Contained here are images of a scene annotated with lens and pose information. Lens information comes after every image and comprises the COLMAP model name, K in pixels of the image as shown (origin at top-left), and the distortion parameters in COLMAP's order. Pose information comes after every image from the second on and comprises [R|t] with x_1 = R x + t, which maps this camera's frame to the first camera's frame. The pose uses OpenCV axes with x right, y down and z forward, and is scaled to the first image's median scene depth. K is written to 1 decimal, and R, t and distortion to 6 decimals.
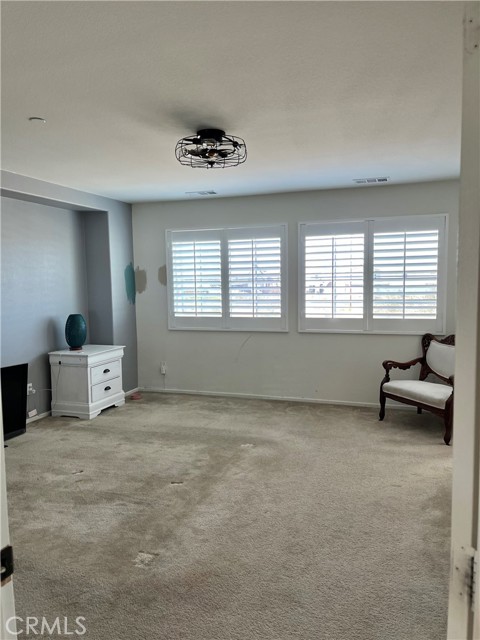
lens RADIAL K [[489.0, 0, 235.4], [0, 489.0, 319.1], [0, 0, 1]] dist [0.071117, -0.088241]
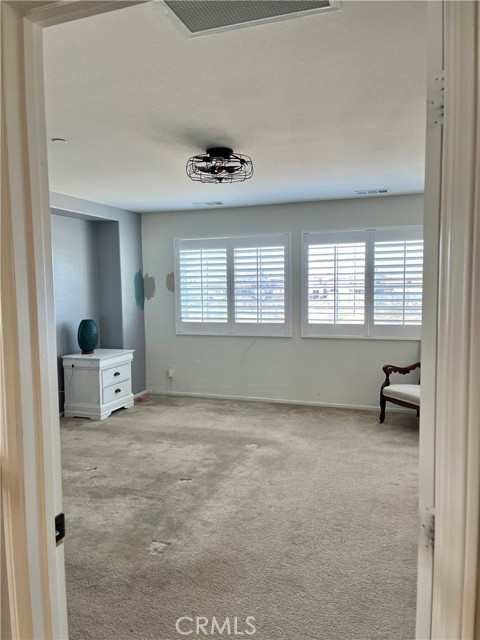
lens RADIAL K [[488.2, 0, 231.0], [0, 488.2, 319.5], [0, 0, 1]] dist [0.066105, -0.088547]
pose [[0.999865, 0.003336, -0.016070, -0.003803], [-0.003472, 0.999958, -0.008455, -0.001971], [0.016041, 0.008510, 0.999835, -0.036291]]
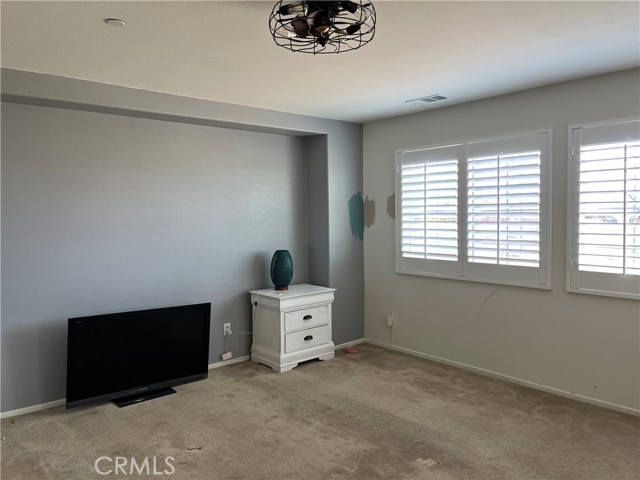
lens RADIAL K [[491.1, 0, 306.2], [0, 491.1, 229.2], [0, 0, 1]] dist [0.082514, -0.094956]
pose [[0.861684, 0.020364, -0.507037, 0.170796], [-0.039194, 0.998880, -0.026490, -0.026119], [0.505930, 0.042699, 0.861517, 0.249094]]
